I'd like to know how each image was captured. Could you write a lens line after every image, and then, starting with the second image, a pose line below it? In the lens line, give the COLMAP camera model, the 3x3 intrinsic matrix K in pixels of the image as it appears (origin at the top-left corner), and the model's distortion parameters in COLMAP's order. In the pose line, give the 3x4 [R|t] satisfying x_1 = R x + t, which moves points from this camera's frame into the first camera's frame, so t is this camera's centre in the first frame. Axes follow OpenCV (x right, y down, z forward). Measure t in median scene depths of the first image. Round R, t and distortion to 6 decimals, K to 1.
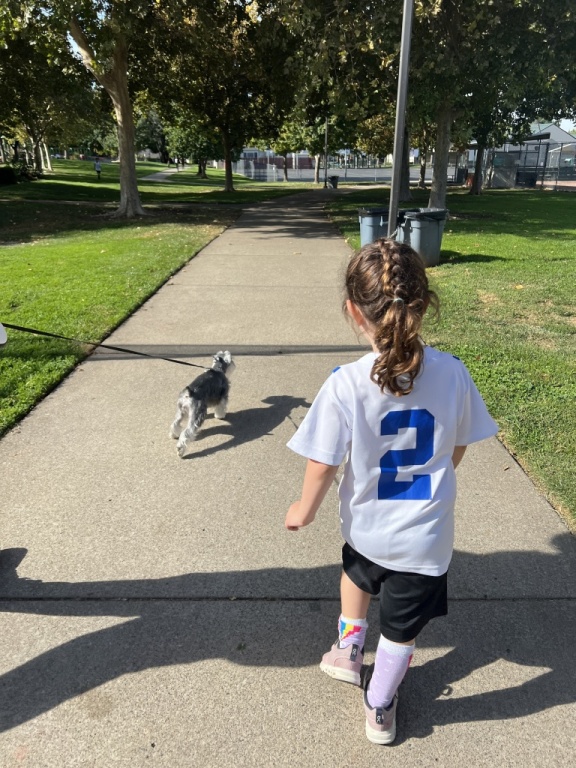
lens RADIAL K [[574.2, 0, 286.4], [0, 574.2, 410.2], [0, 0, 1]] dist [0.057493, -0.124356]
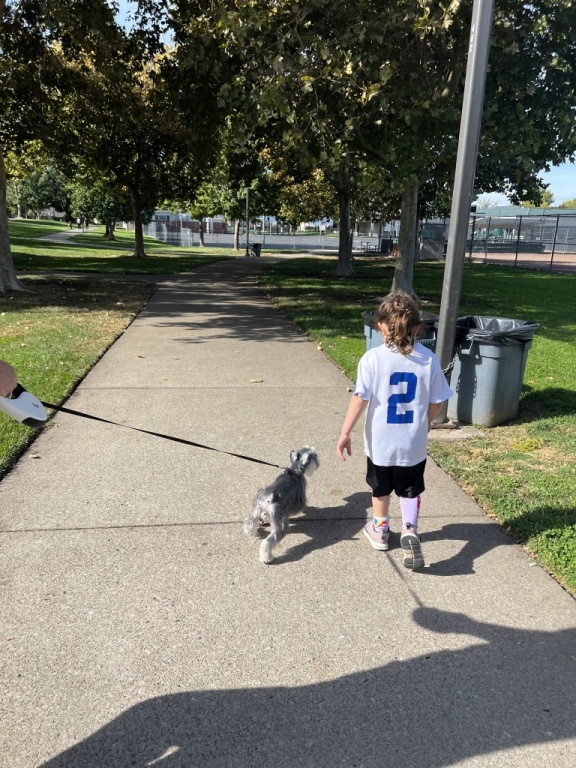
lens RADIAL K [[574.2, 0, 286.4], [0, 574.2, 410.2], [0, 0, 1]] dist [0.057493, -0.124356]
pose [[0.988883, -0.013545, 0.148075, -0.010030], [0.028039, 0.994964, -0.096234, -0.048809], [-0.146025, 0.099316, 0.984283, 0.110902]]
